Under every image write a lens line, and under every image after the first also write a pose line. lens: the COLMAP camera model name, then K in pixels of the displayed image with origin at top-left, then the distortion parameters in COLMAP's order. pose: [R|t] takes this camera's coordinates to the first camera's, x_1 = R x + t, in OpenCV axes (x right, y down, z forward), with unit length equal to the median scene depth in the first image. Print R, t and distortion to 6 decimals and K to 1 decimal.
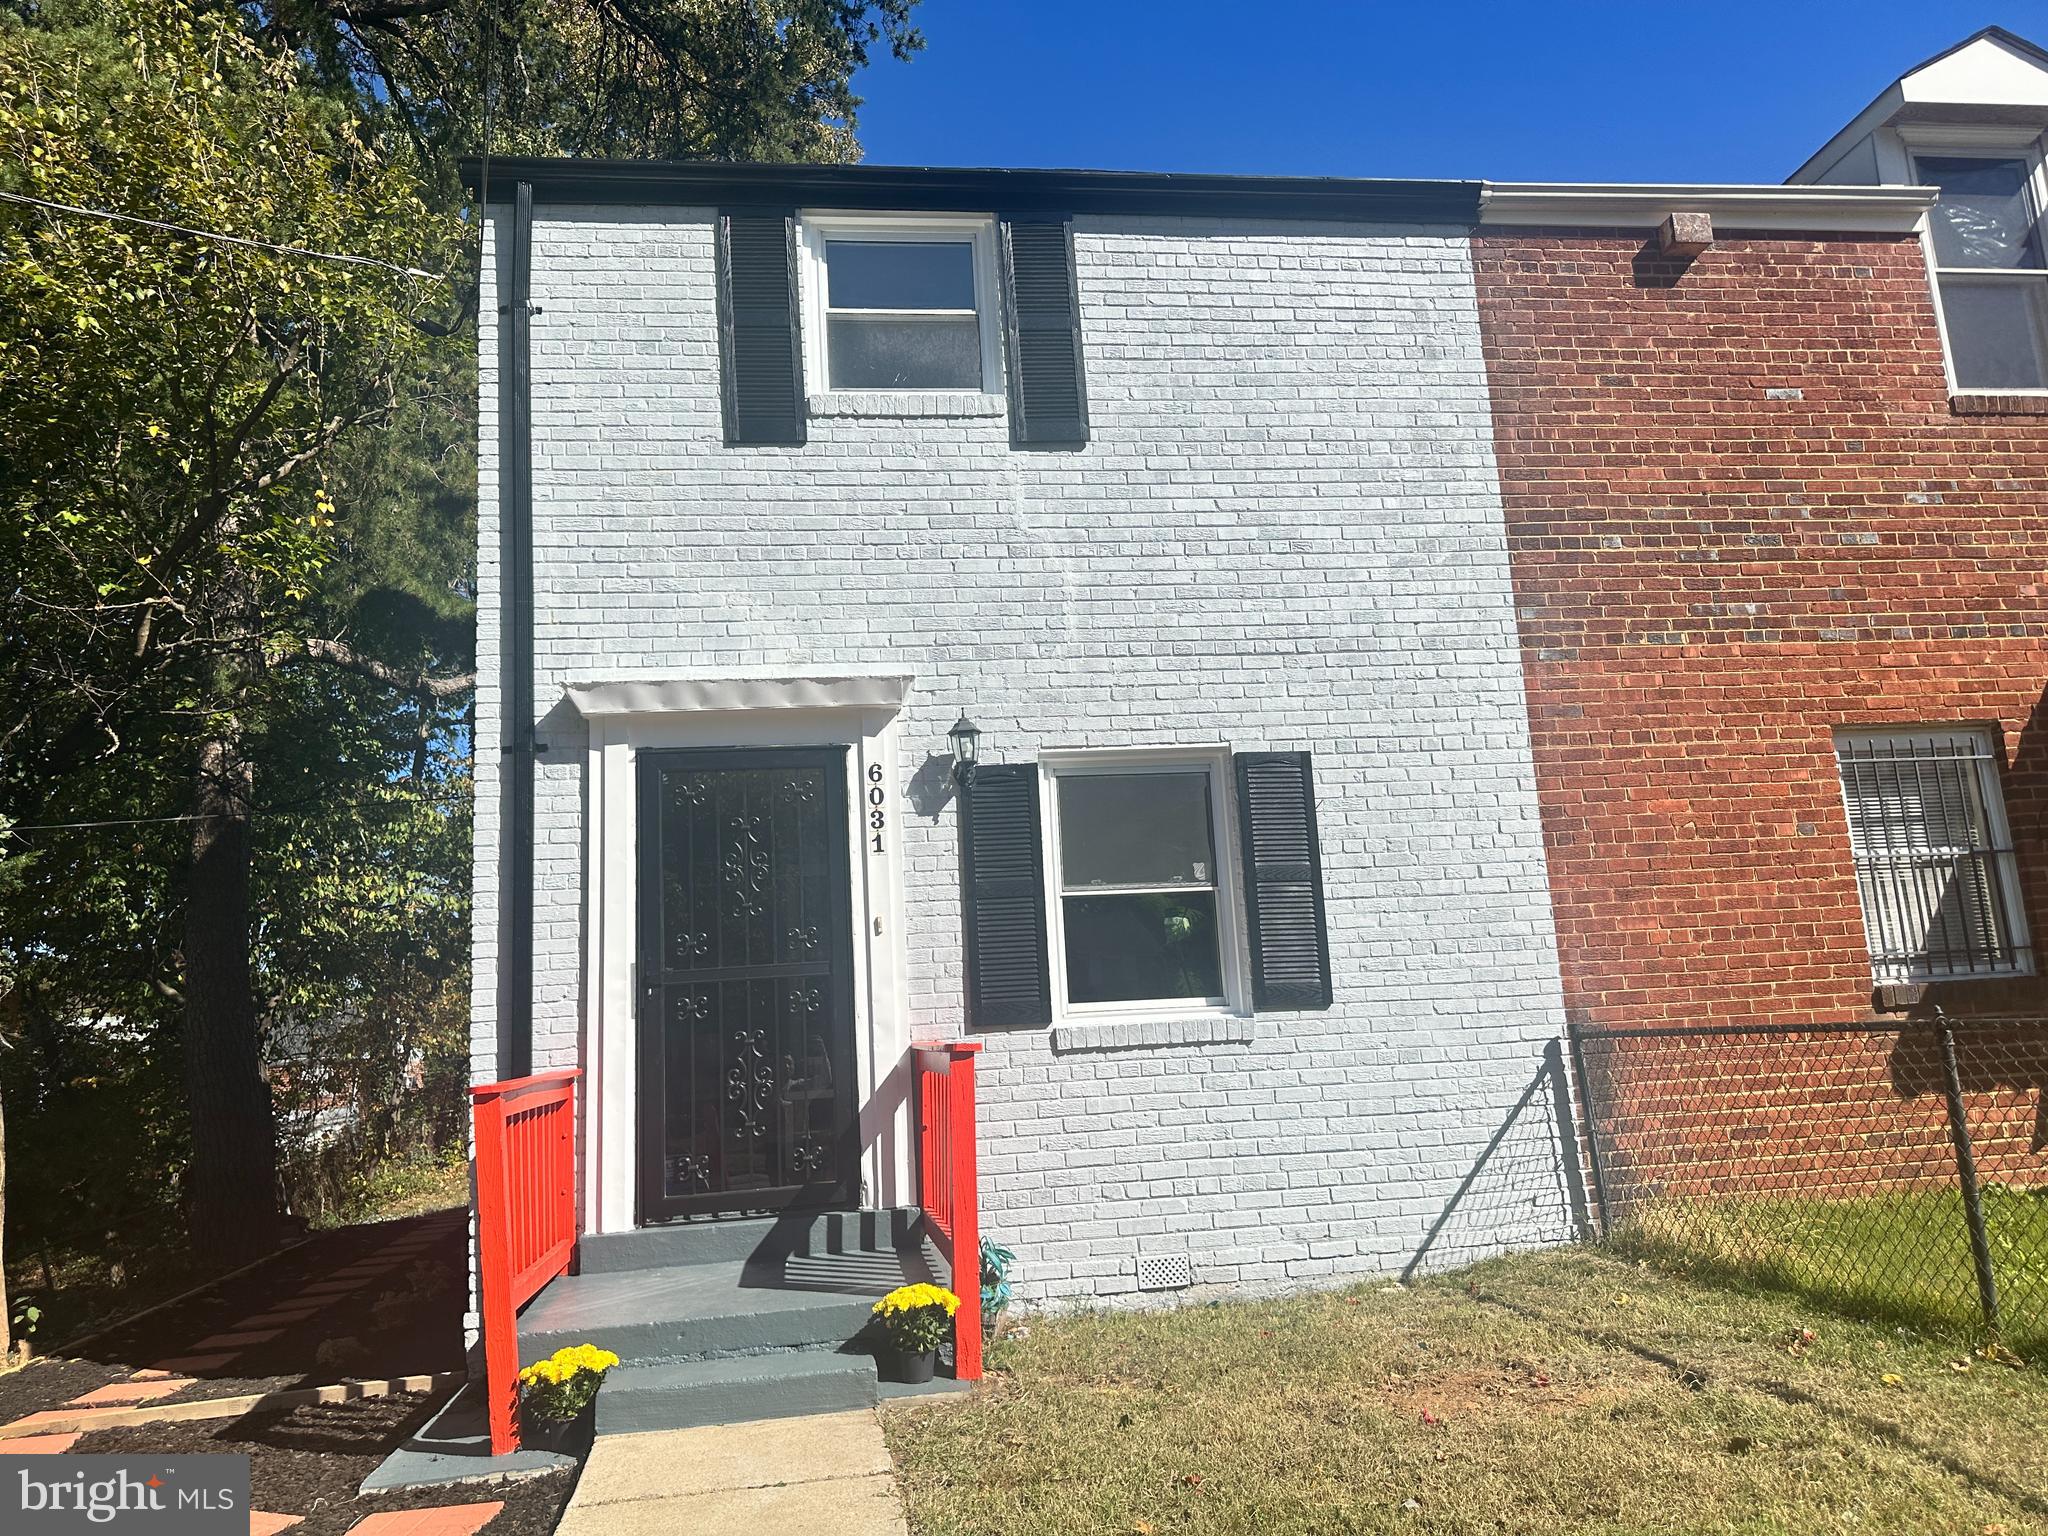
lens RADIAL K [[1434.0, 0, 1022.7], [0, 1434.0, 767.0], [0, 0, 1]] dist [0.023385, -0.008137]
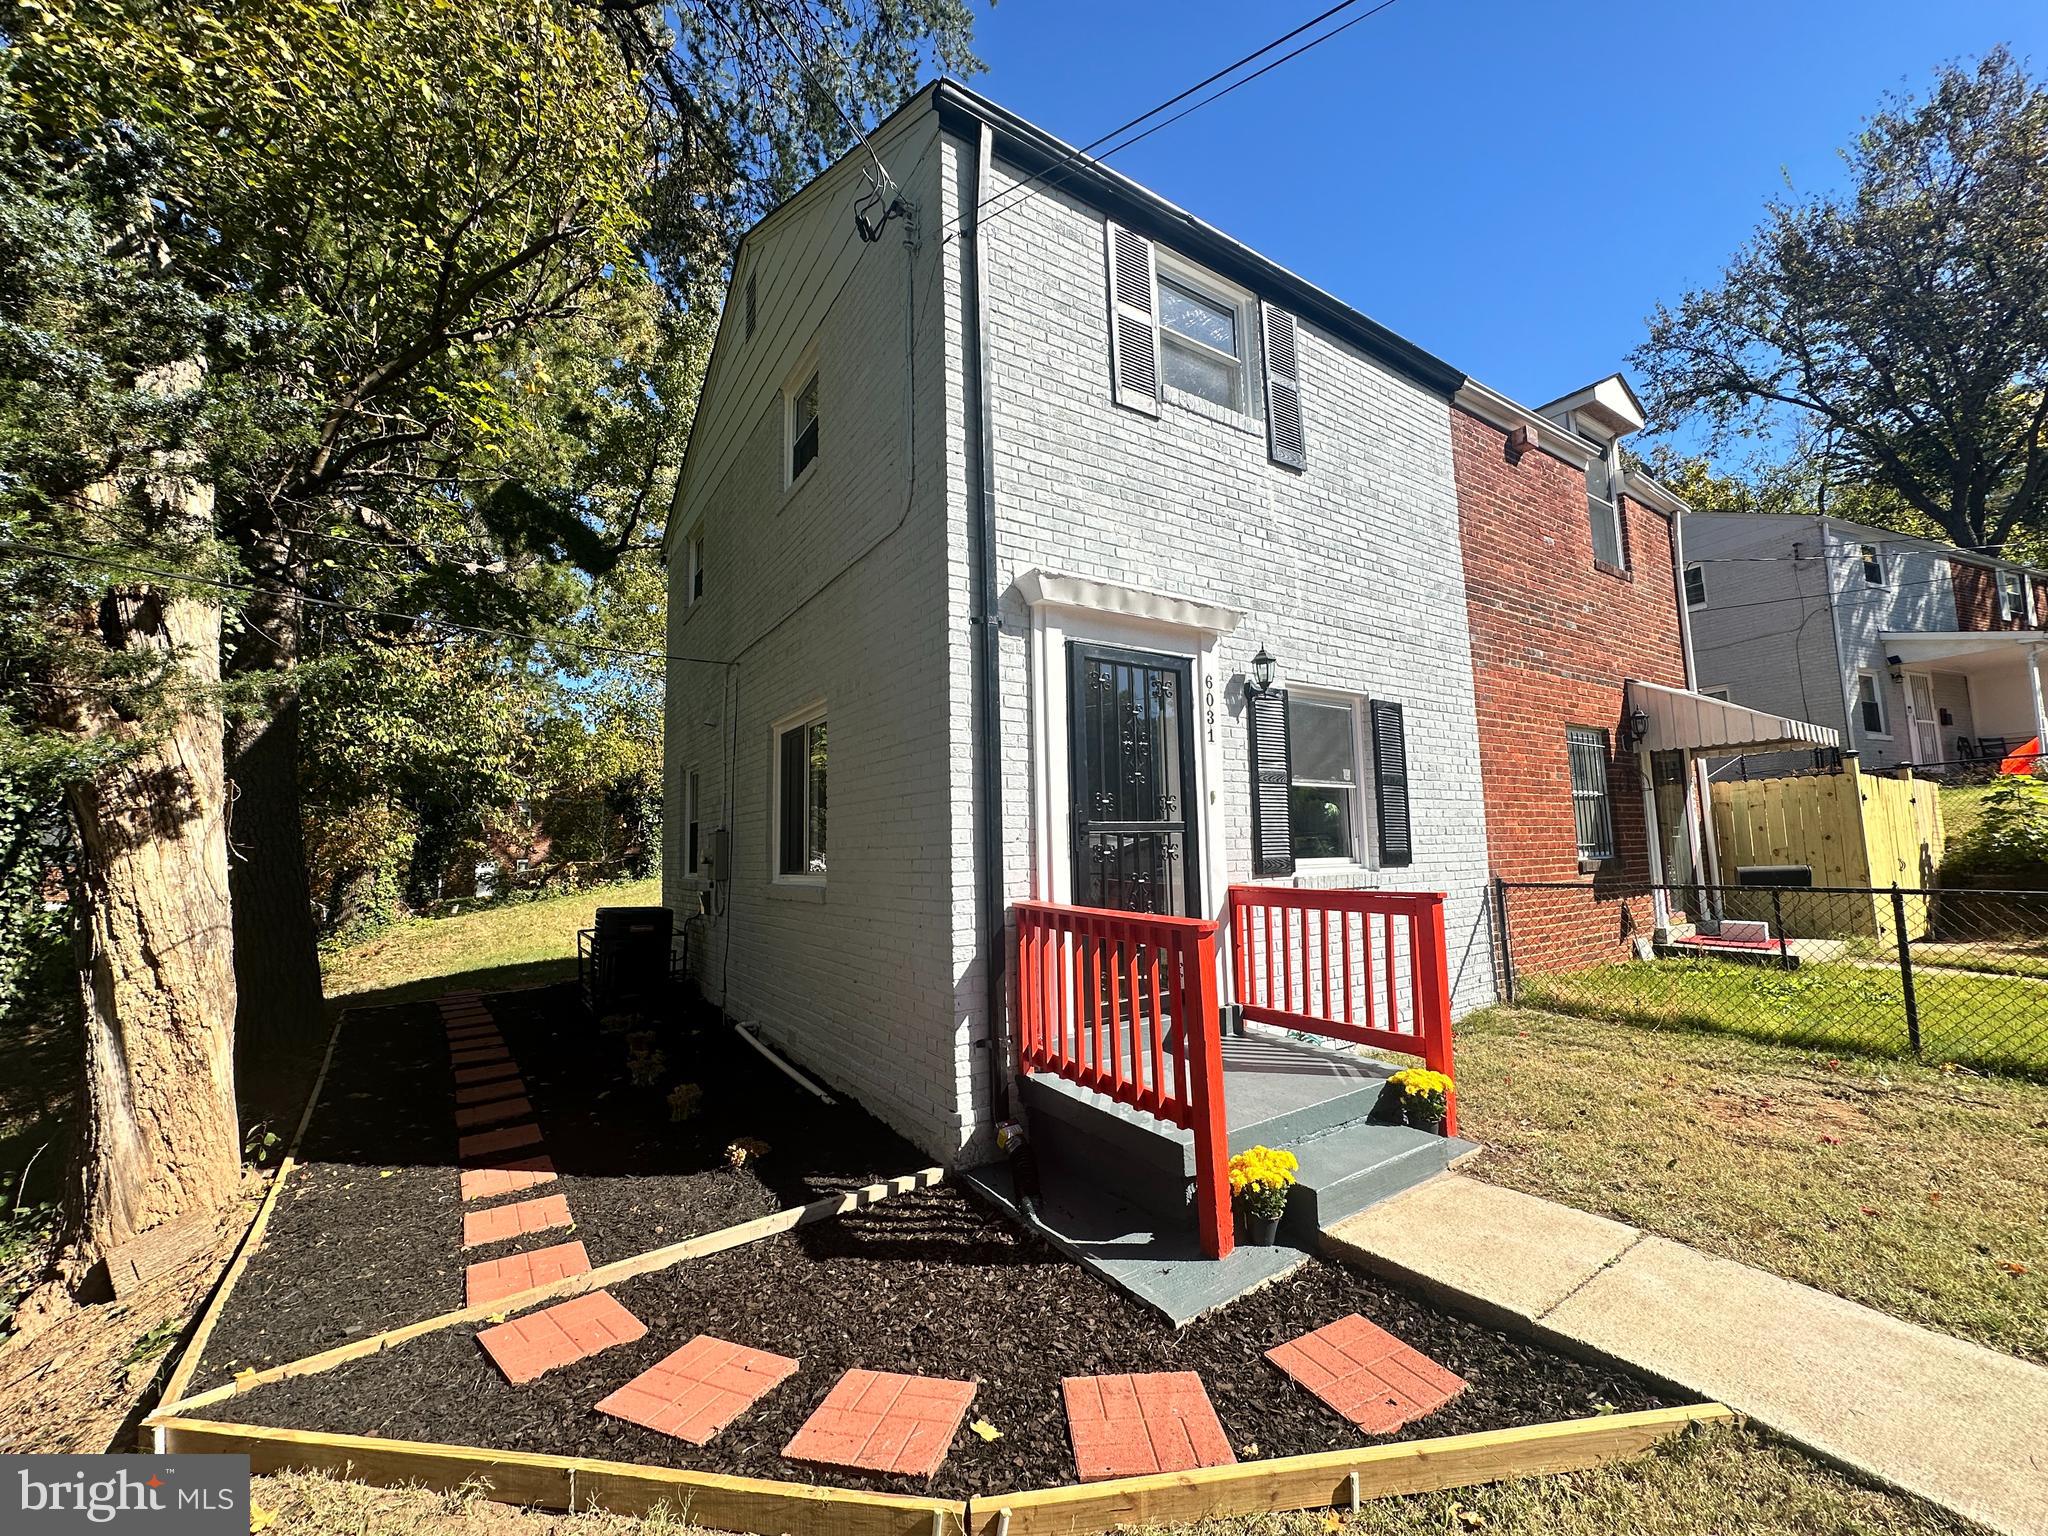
lens RADIAL K [[811.9, 0, 1025.2], [0, 811.9, 767.0], [0, 0, 1]] dist [0.000246, 0.000041]
pose [[0.898756, 0.082231, 0.430668, -0.566917], [-0.107750, 0.993556, 0.035154, 0.073612], [-0.425002, -0.078000, 0.901825, 0.385186]]
